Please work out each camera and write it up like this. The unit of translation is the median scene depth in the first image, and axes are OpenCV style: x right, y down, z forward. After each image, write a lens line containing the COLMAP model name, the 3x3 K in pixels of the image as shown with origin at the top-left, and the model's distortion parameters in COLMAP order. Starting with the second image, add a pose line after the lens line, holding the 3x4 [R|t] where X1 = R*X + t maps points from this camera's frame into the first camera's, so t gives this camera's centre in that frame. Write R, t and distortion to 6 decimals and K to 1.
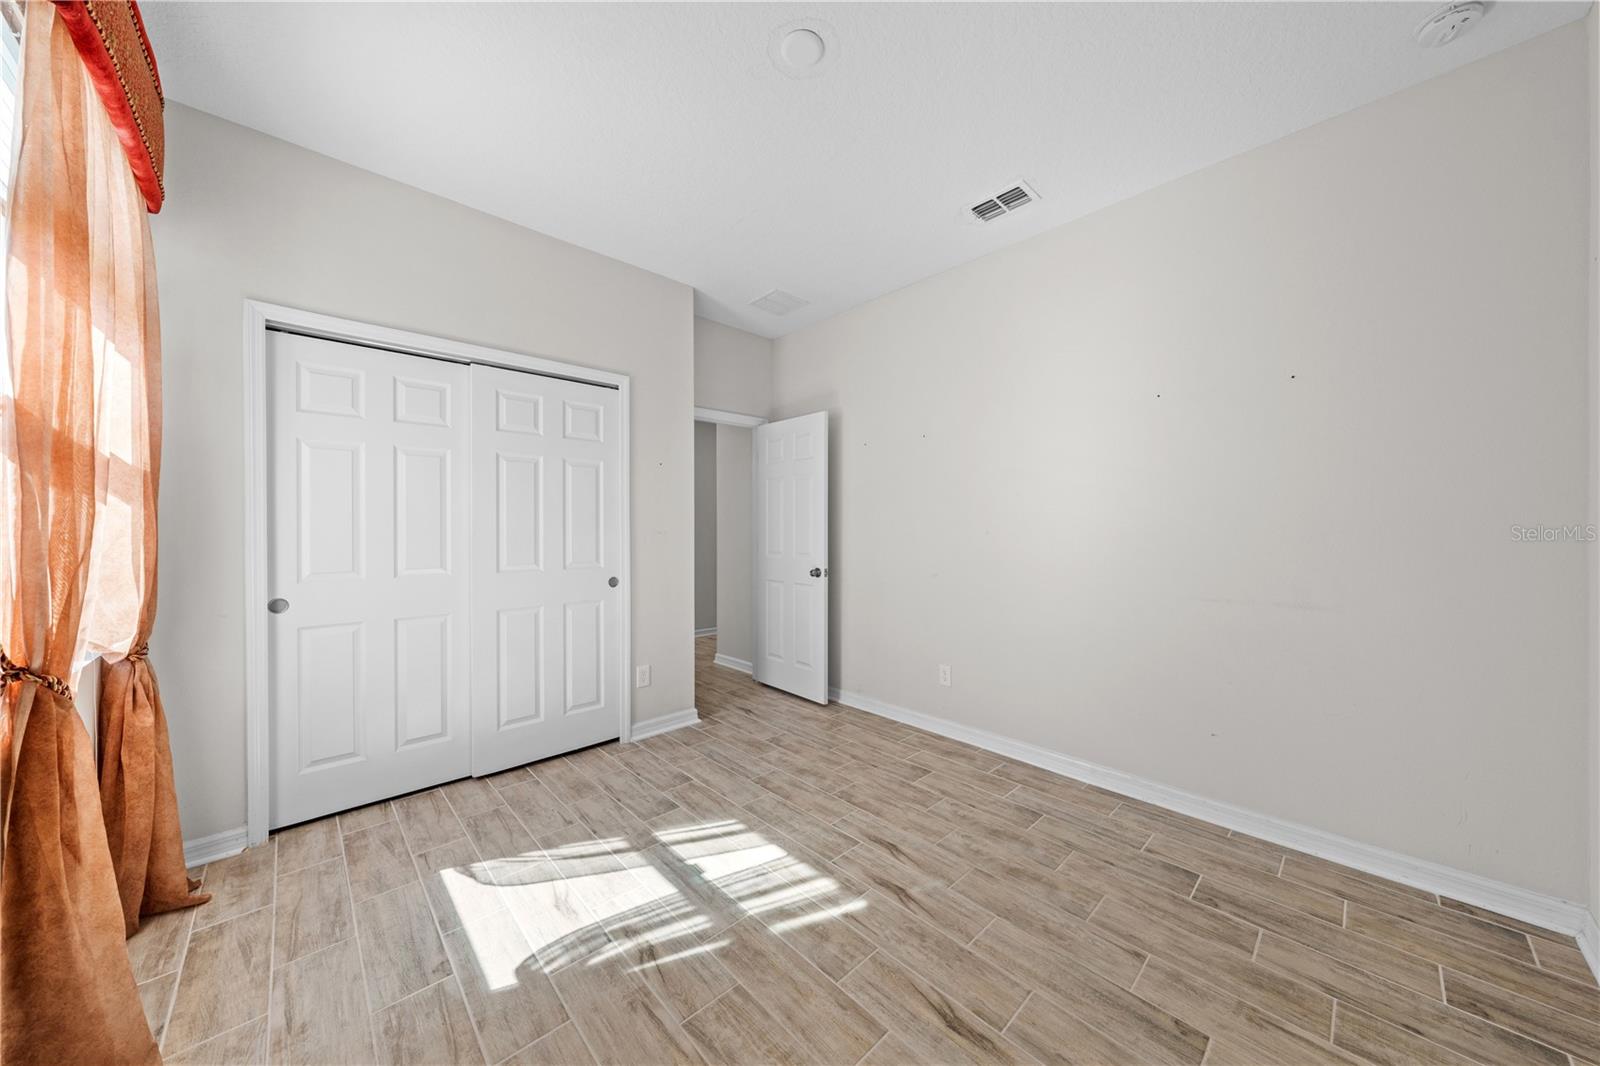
lens RADIAL K [[543.6, 0, 801.7], [0, 543.6, 532.0], [0, 0, 1]] dist [-0.004483, 0.000740]
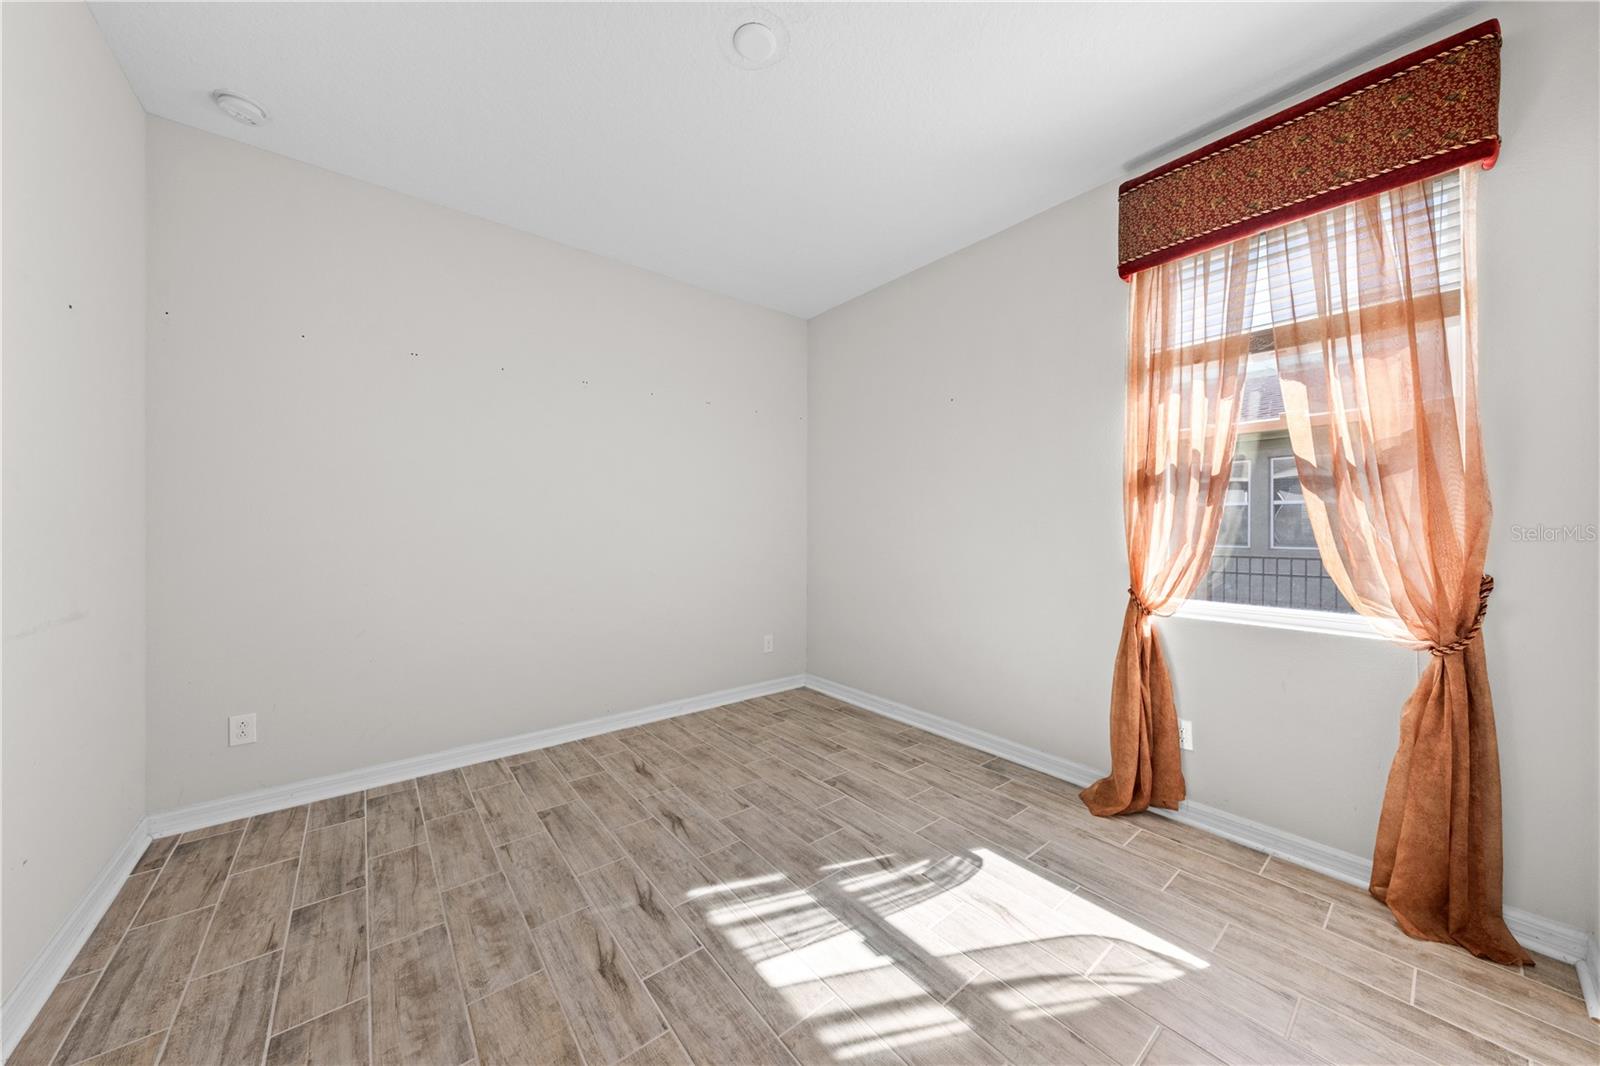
lens RADIAL K [[543.6, 0, 798.9], [0, 543.6, 530.5], [0, 0, 1]] dist [-0.004483, 0.000740]
pose [[-0.997027, -0.004604, 0.076911, -0.155359], [-0.003655, 0.999916, 0.012475, 0.005002], [-0.076962, 0.012157, -0.996960, 1.934170]]
